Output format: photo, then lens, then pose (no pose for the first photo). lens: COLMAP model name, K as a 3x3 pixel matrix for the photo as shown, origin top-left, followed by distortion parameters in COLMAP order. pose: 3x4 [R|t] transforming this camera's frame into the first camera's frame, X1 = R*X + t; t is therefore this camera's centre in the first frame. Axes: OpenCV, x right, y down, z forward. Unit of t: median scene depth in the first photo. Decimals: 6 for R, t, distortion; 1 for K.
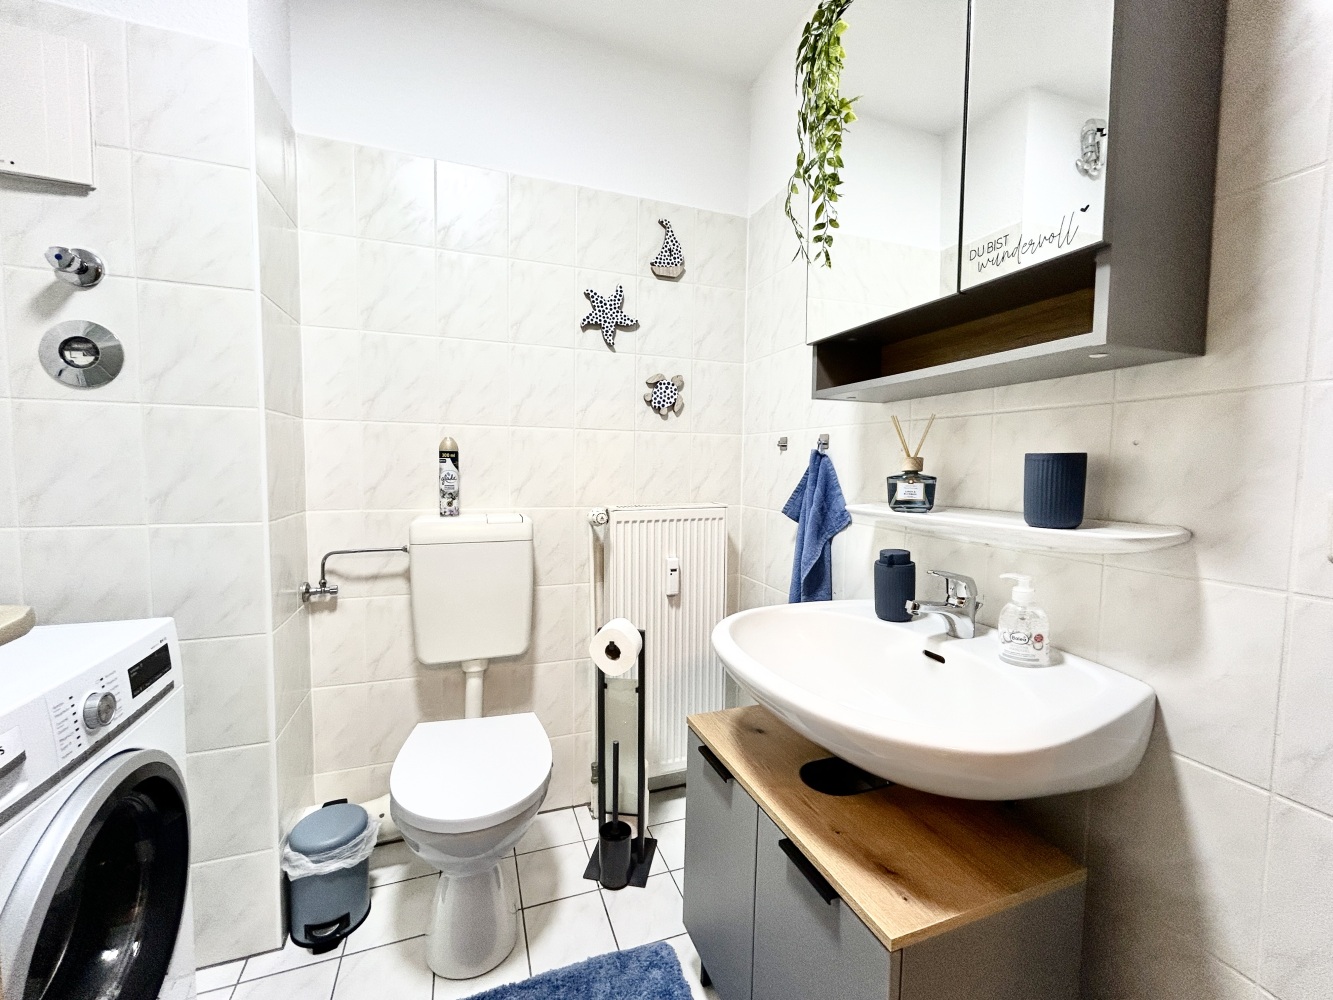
lens RADIAL K [[542.1, 0, 658.2], [0, 542.1, 495.2], [0, 0, 1]] dist [0.002817, 0.000168]
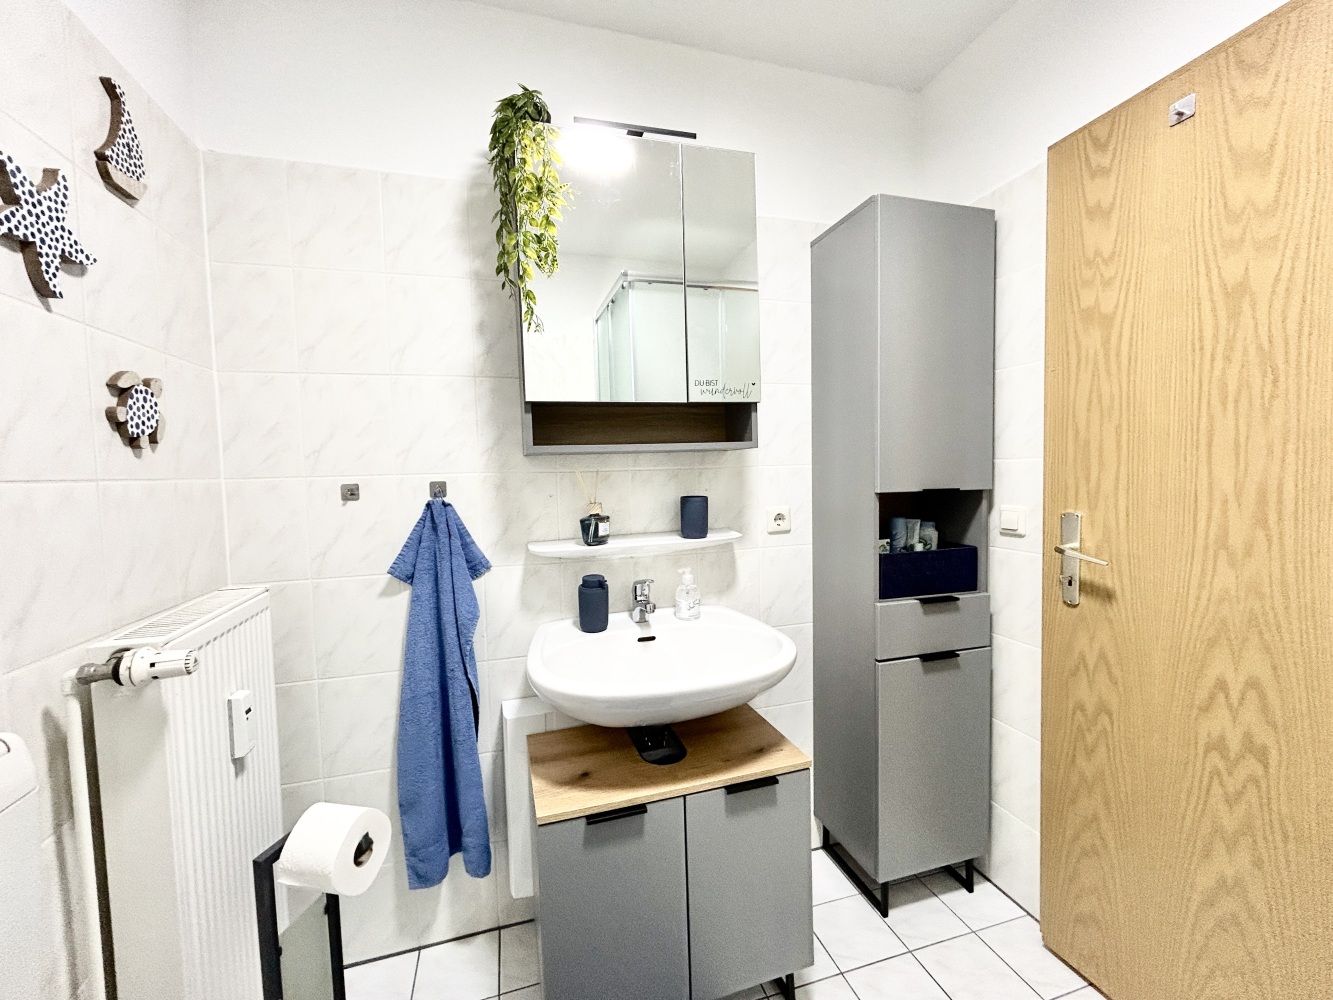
lens RADIAL K [[542.1, 0, 658.2], [0, 542.1, 495.2], [0, 0, 1]] dist [0.002817, 0.000168]
pose [[0.068706, -0.058327, 0.995930, -0.755759], [0.085743, 0.994941, 0.052354, -0.131677], [-0.993945, 0.081797, 0.073360, 0.690765]]
